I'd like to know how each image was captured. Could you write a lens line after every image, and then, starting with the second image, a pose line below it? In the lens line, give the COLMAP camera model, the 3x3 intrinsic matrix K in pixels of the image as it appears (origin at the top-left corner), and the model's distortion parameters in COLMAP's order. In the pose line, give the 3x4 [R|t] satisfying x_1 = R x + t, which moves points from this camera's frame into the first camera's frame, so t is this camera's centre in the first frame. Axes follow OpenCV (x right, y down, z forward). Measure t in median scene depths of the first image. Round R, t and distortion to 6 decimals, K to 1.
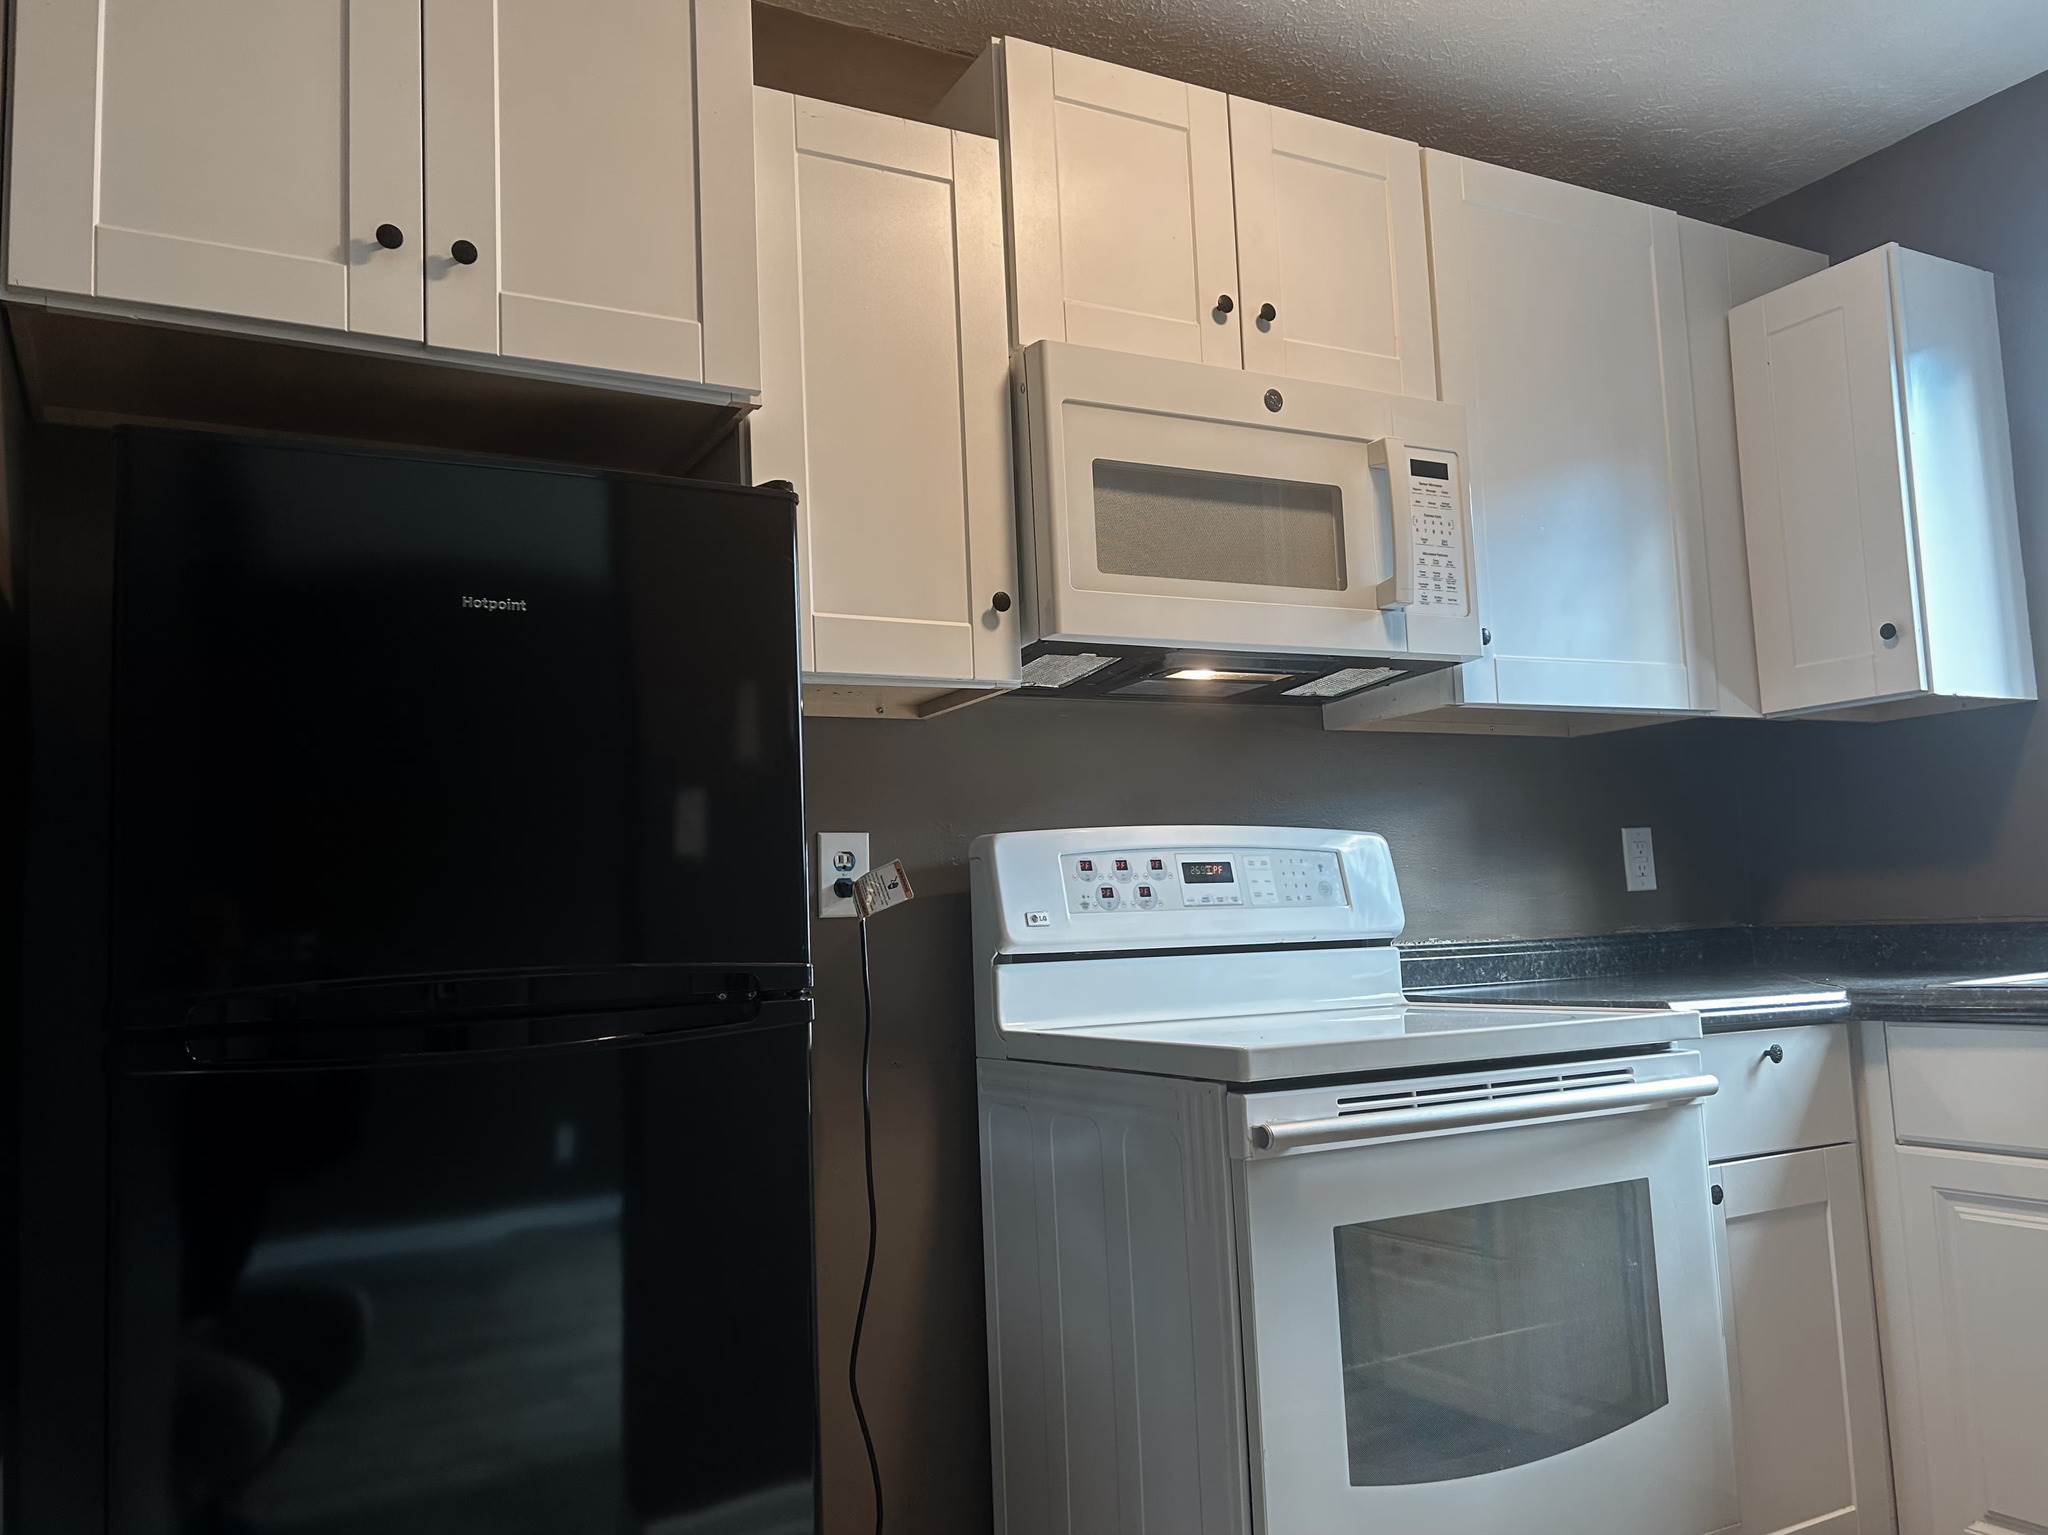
lens RADIAL K [[1532.7, 0, 1024.0], [0, 1532.7, 767.5], [0, 0, 1]] dist [0.057939, -0.075077]
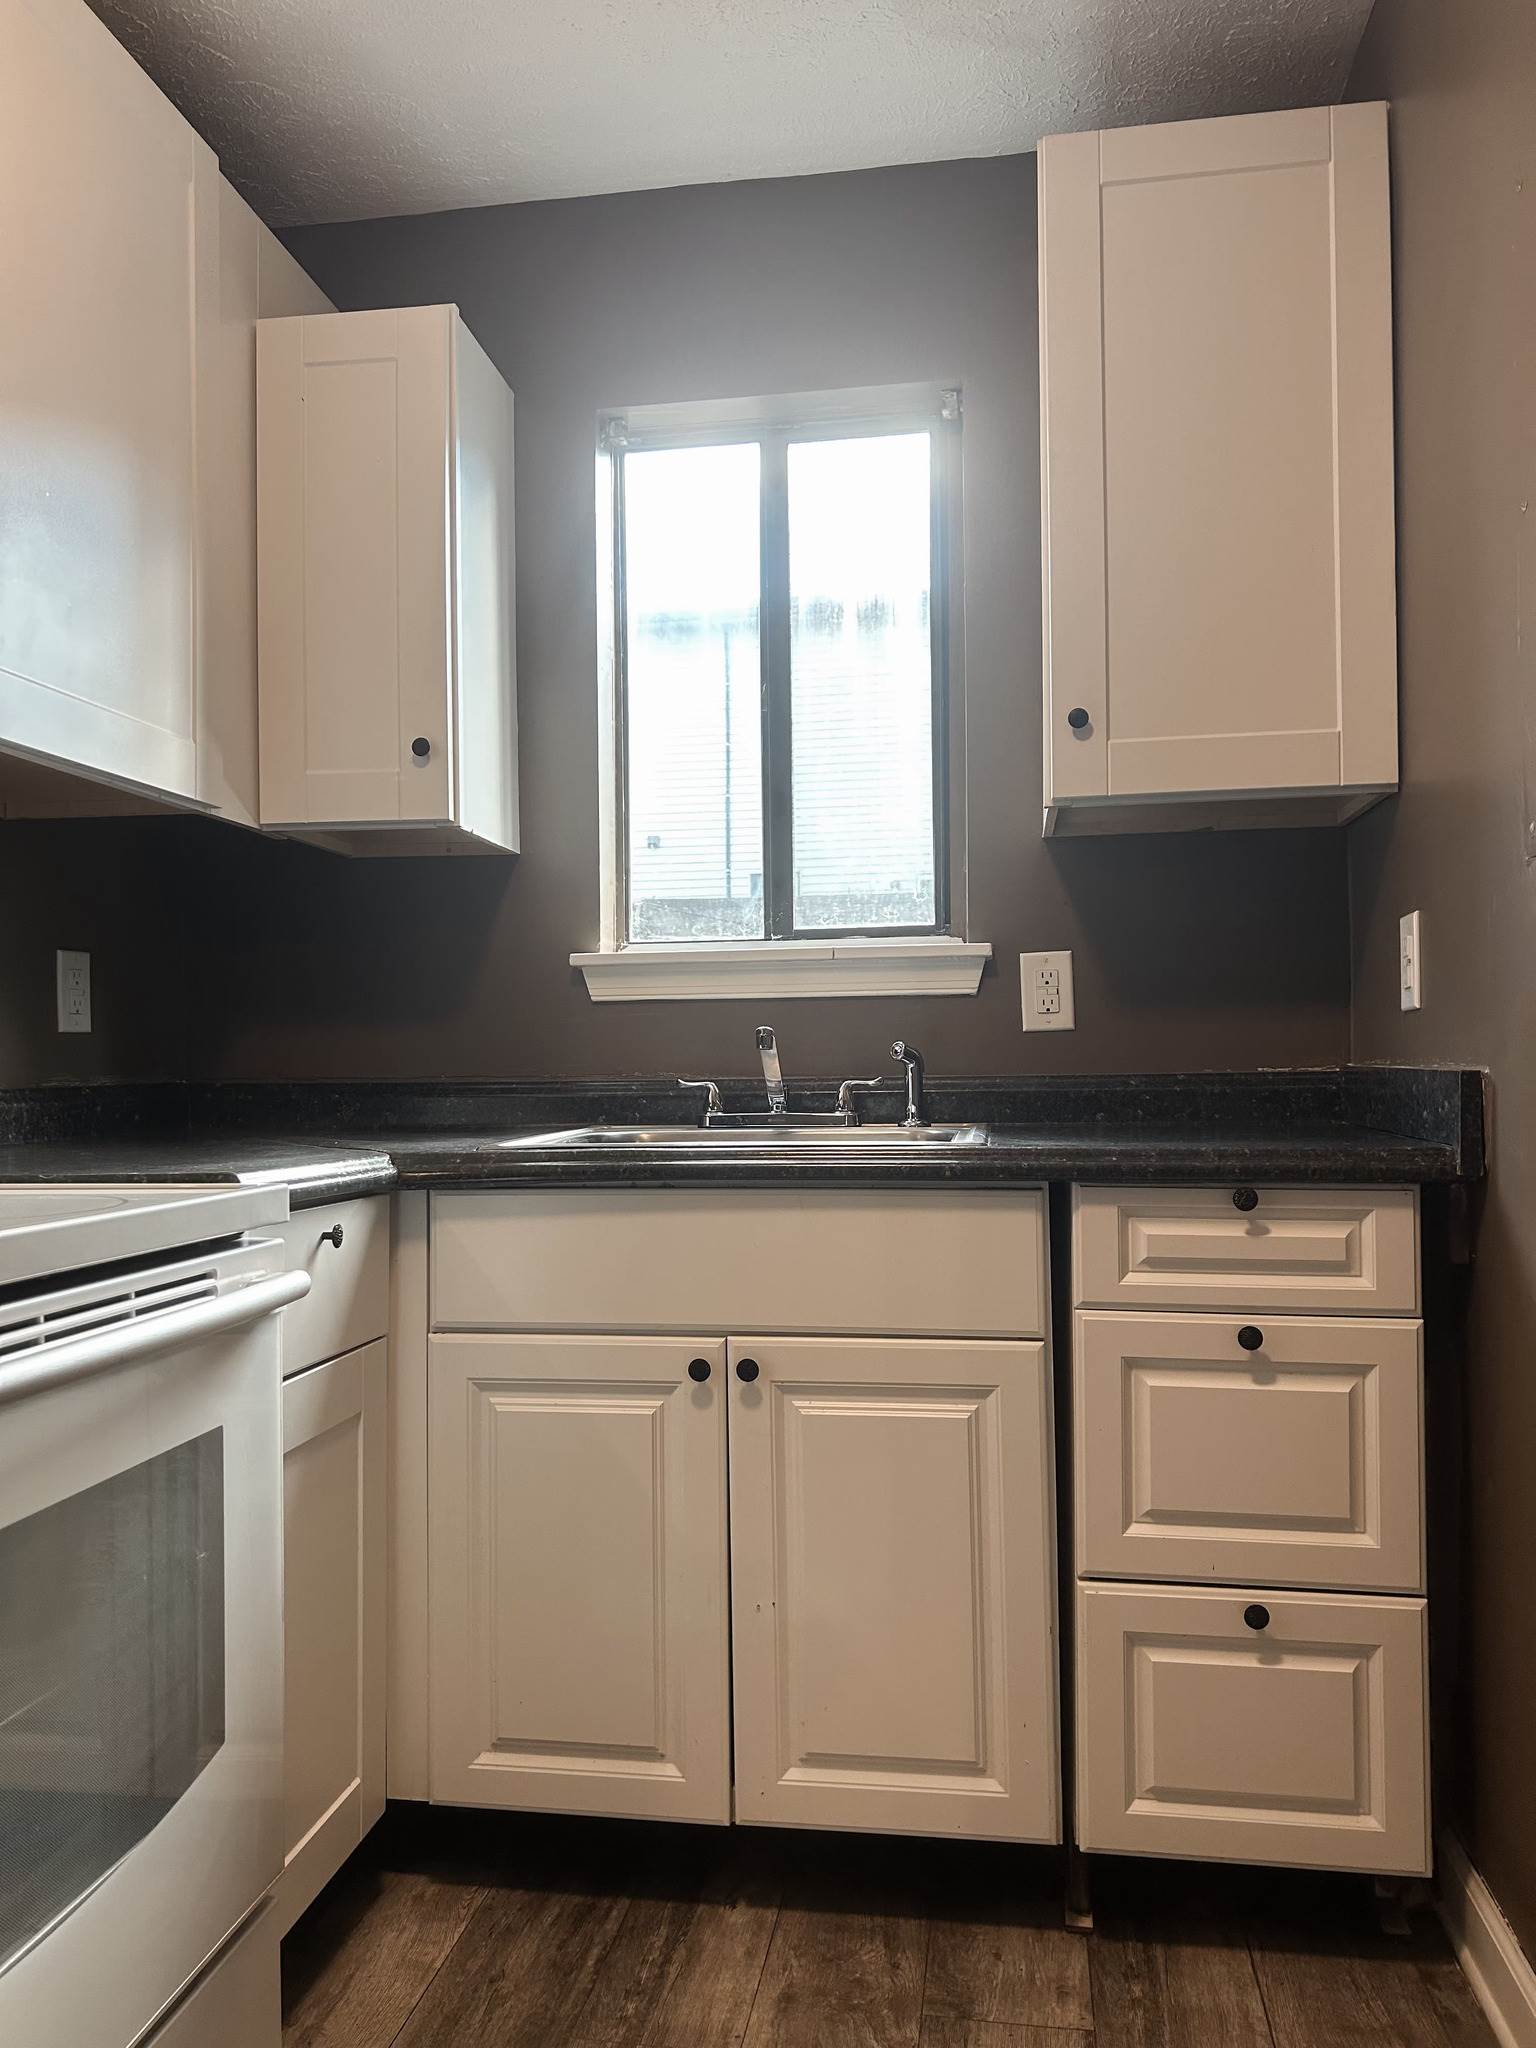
lens RADIAL K [[1532.7, 0, 770.3], [0, 1532.7, 1039.0], [0, 0, 1]] dist [0.057939, -0.075077]
pose [[0.605187, 0.050591, 0.794474, -0.005322], [-0.100852, 0.994810, 0.013476, 0.050108], [-0.789669, -0.088280, 0.607149, 0.340931]]
